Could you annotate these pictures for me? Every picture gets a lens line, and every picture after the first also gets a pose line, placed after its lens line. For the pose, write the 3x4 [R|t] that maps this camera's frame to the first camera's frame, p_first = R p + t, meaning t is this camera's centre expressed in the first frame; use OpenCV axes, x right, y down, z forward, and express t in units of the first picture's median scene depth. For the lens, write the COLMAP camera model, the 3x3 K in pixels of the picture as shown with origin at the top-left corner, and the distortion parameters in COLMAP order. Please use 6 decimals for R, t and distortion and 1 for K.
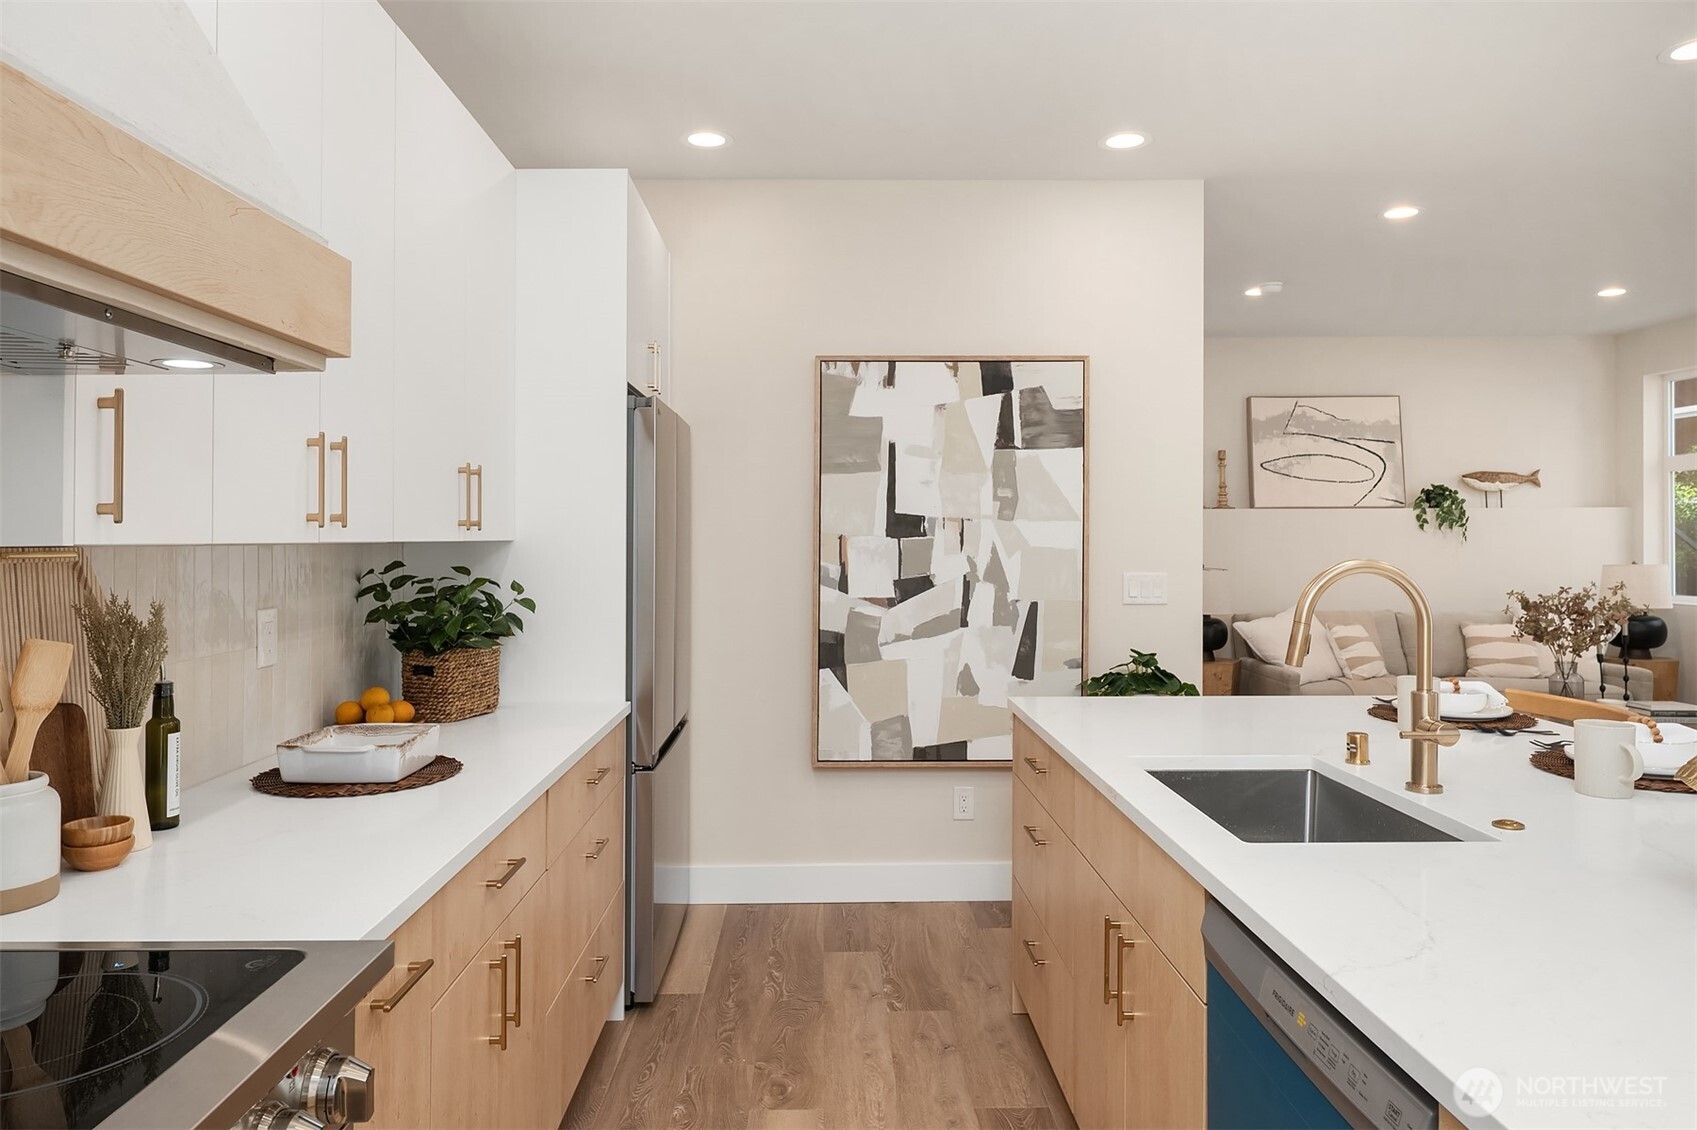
lens RADIAL K [[1126.8, 0, 821.4], [0, 1126.8, 533.4], [0, 0, 1]] dist [-0.000278, -0.004872]
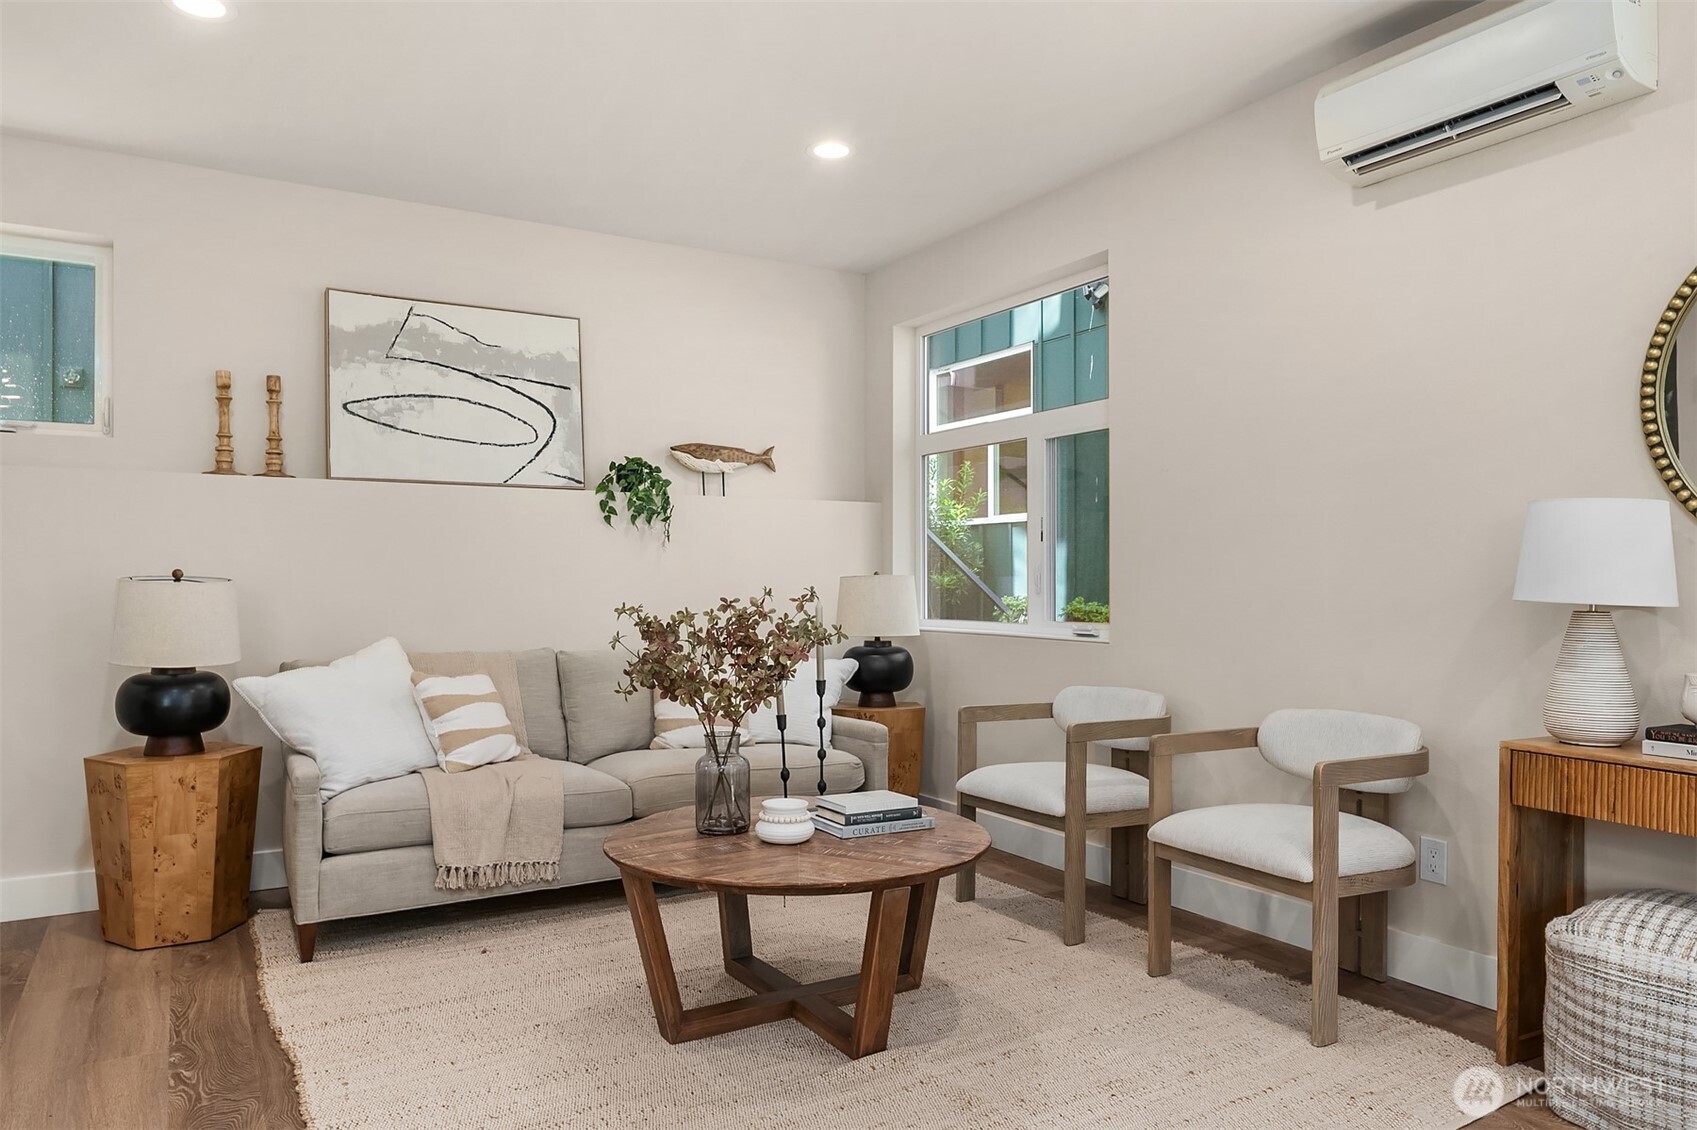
lens RADIAL K [[1126.8, 0, 846.0], [0, 1126.8, 581.8], [0, 0, 1]] dist [-0.000278, -0.004872]
pose [[0.861654, 0.003781, 0.507482, 0.433843], [-0.004981, 0.999987, 0.001007, 0.039109], [-0.507471, -0.003396, 0.861662, 0.495228]]
